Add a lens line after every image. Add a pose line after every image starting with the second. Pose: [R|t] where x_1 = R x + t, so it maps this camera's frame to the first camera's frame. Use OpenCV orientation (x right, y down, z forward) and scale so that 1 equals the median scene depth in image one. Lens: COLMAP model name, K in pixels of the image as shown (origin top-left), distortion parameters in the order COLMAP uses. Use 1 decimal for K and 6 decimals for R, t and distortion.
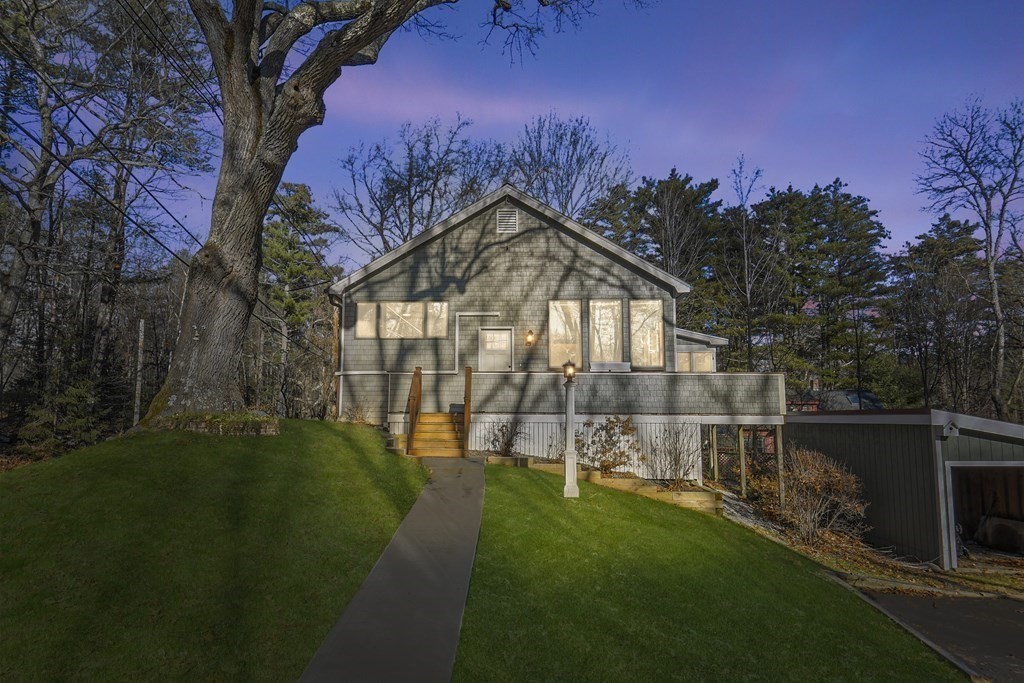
lens RADIAL K [[614.8, 0, 509.8], [0, 614.8, 346.3], [0, 0, 1]] dist [0.019893, -0.027692]
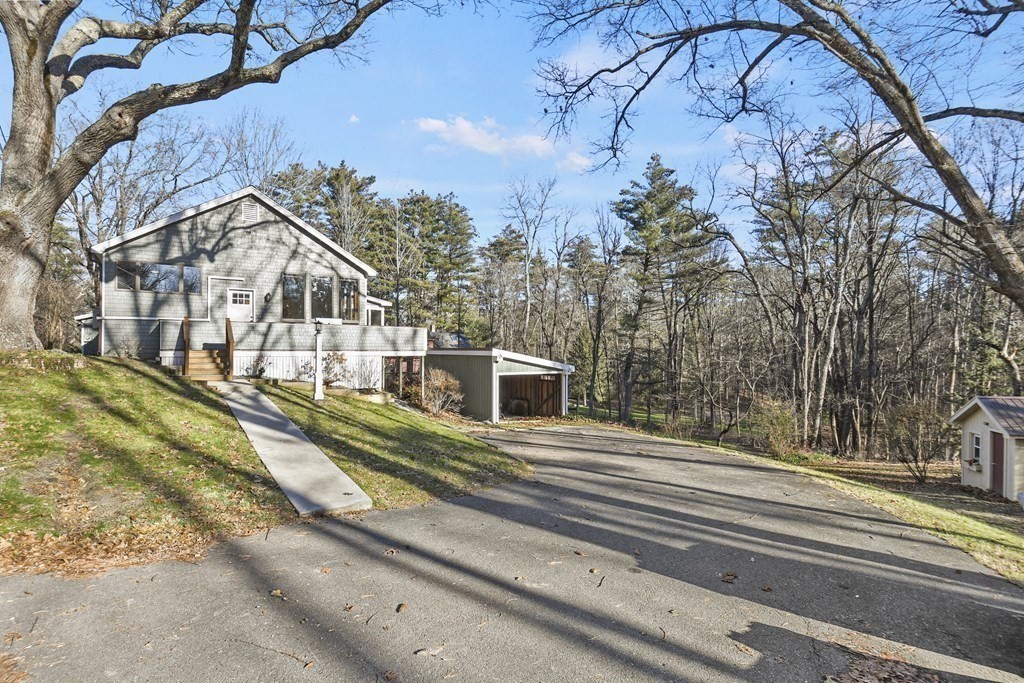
lens RADIAL K [[479.6, 0, 509.1], [0, 479.6, 350.8], [0, 0, 1]] dist [0.003809, -0.018131]
pose [[0.809408, -0.004408, 0.587231, -0.166265], [-0.066619, 0.992827, 0.099276, -0.039716], [-0.583456, -0.119475, 0.803308, -0.249161]]
